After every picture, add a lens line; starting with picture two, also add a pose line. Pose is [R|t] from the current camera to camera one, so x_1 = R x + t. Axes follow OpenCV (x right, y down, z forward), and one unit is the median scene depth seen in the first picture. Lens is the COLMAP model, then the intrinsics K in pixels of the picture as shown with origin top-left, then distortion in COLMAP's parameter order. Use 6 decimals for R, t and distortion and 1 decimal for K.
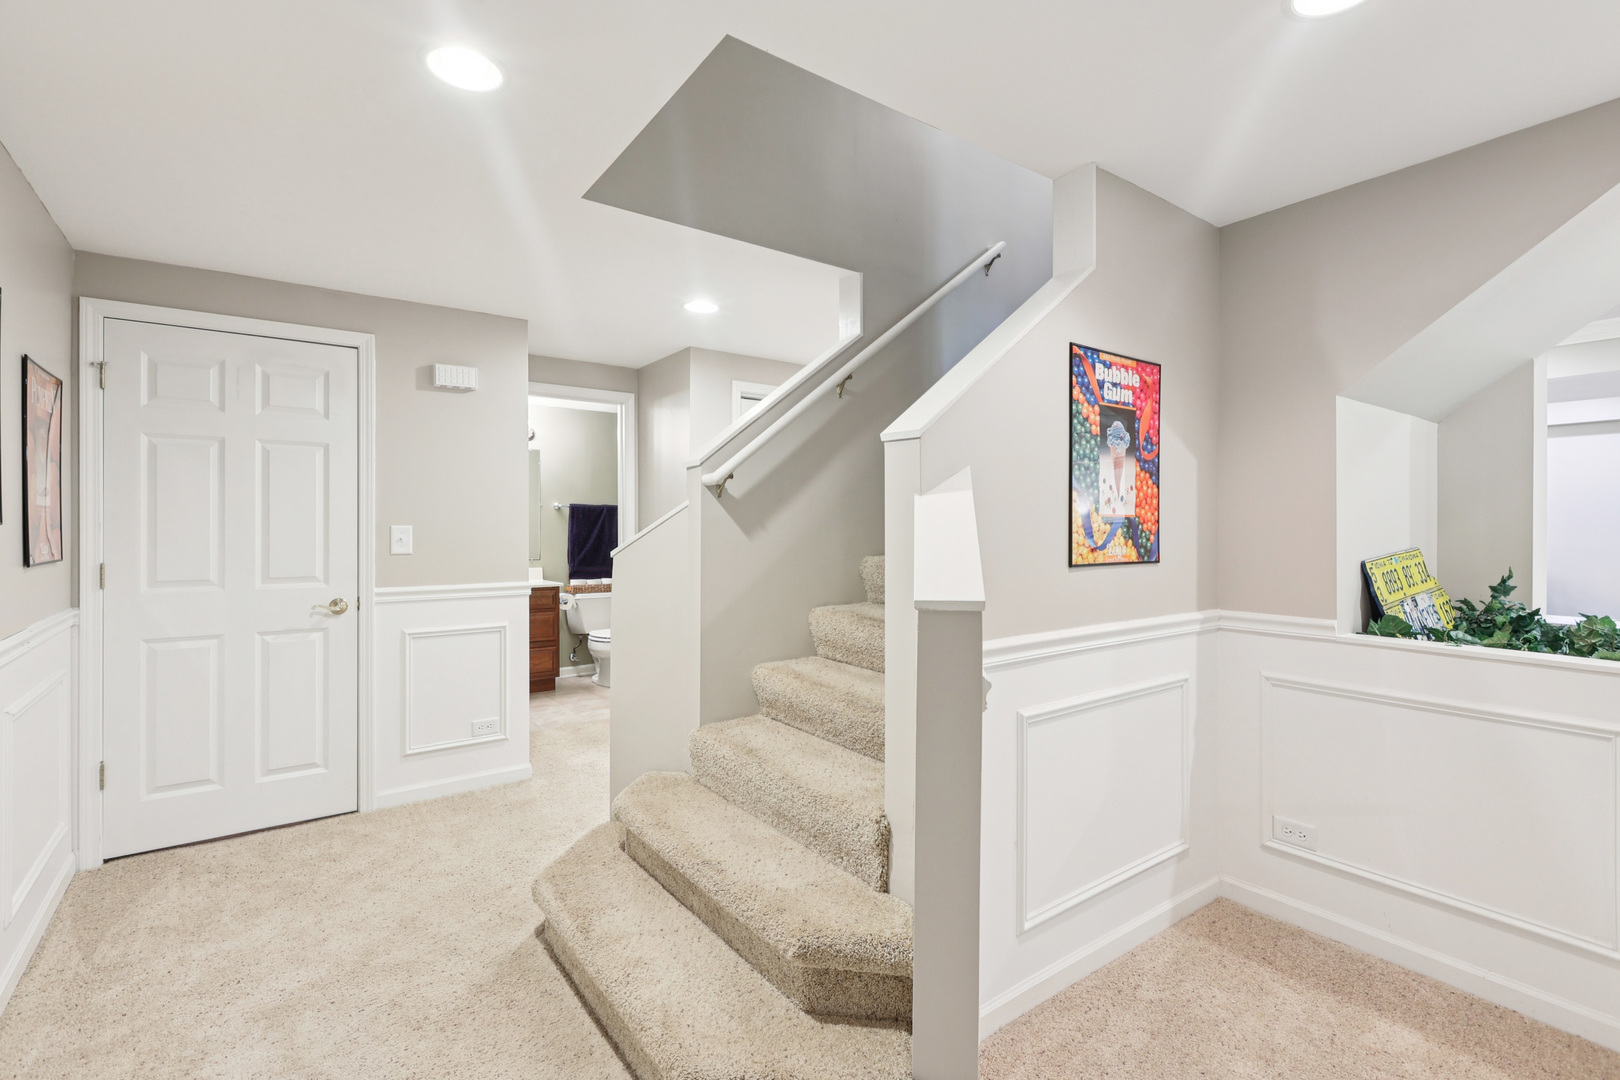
lens RADIAL K [[739.9, 0, 812.4], [0, 739.9, 532.0], [0, 0, 1]] dist [-0.001354, 0.000123]
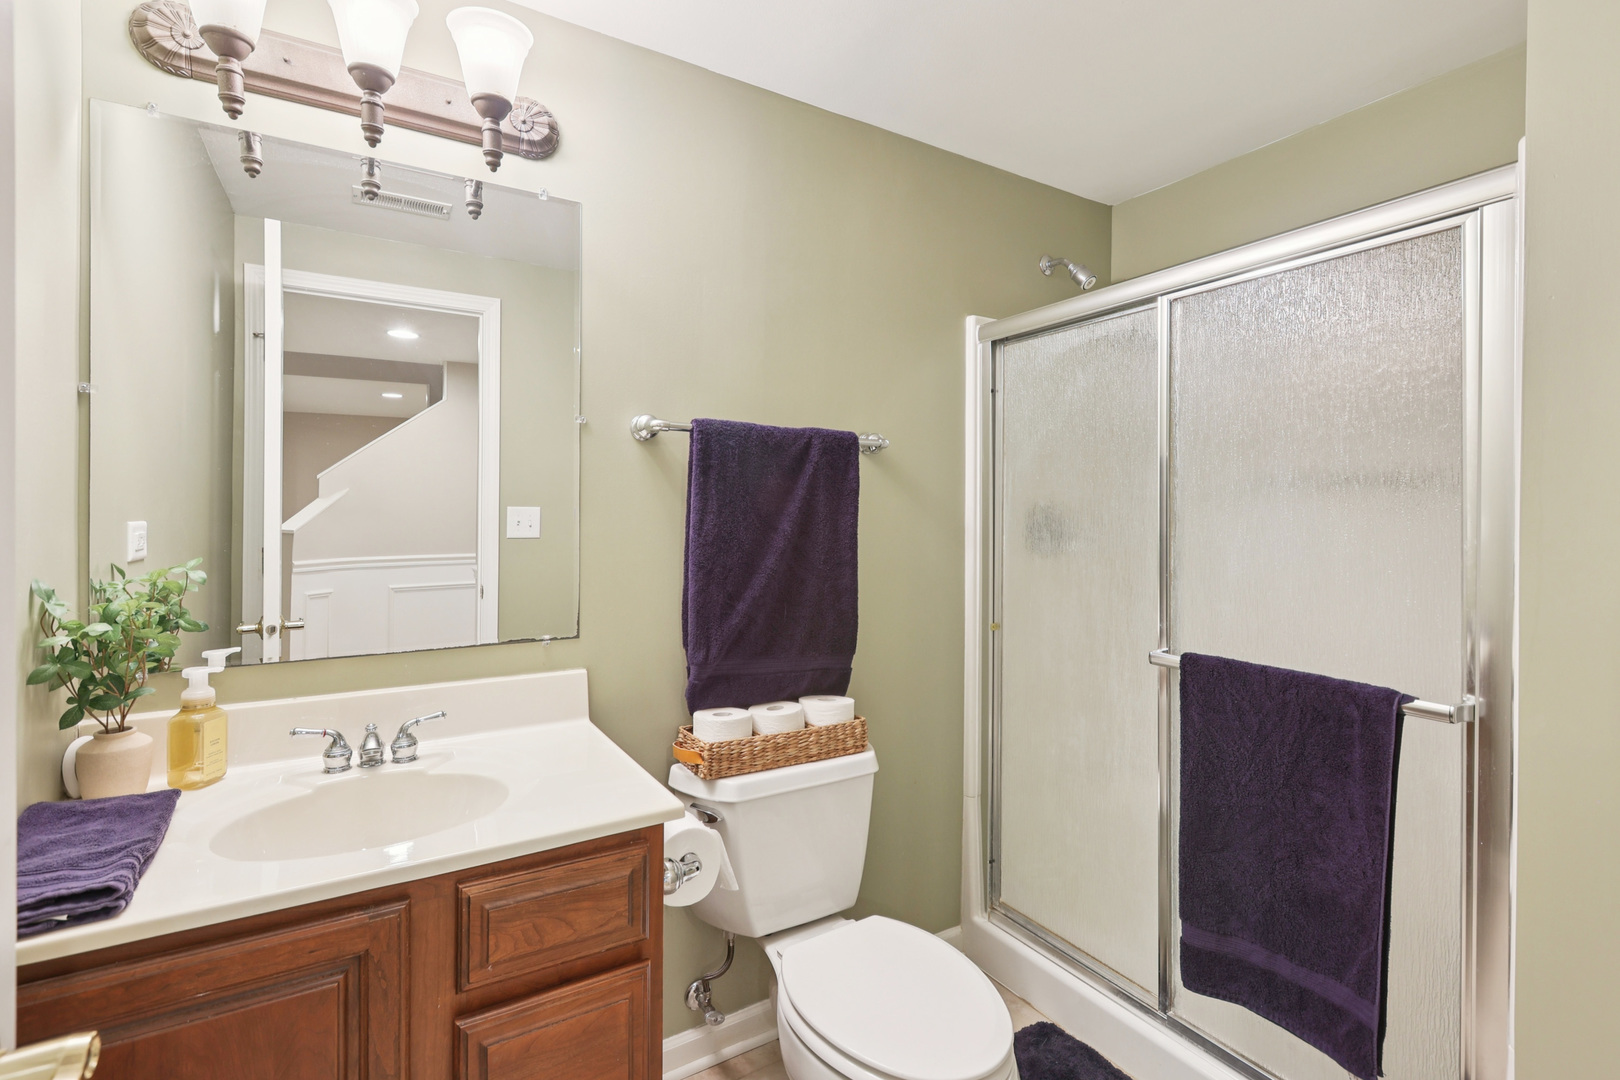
lens RADIAL K [[739.9, 0, 806.8], [0, 739.9, 534.2], [0, 0, 1]] dist [-0.001354, 0.000123]
pose [[0.995447, 0.001276, -0.095304, -0.262455], [-0.001290, 0.999999, -0.000085, 0.002117], [0.095304, 0.000207, 0.995448, 0.743847]]
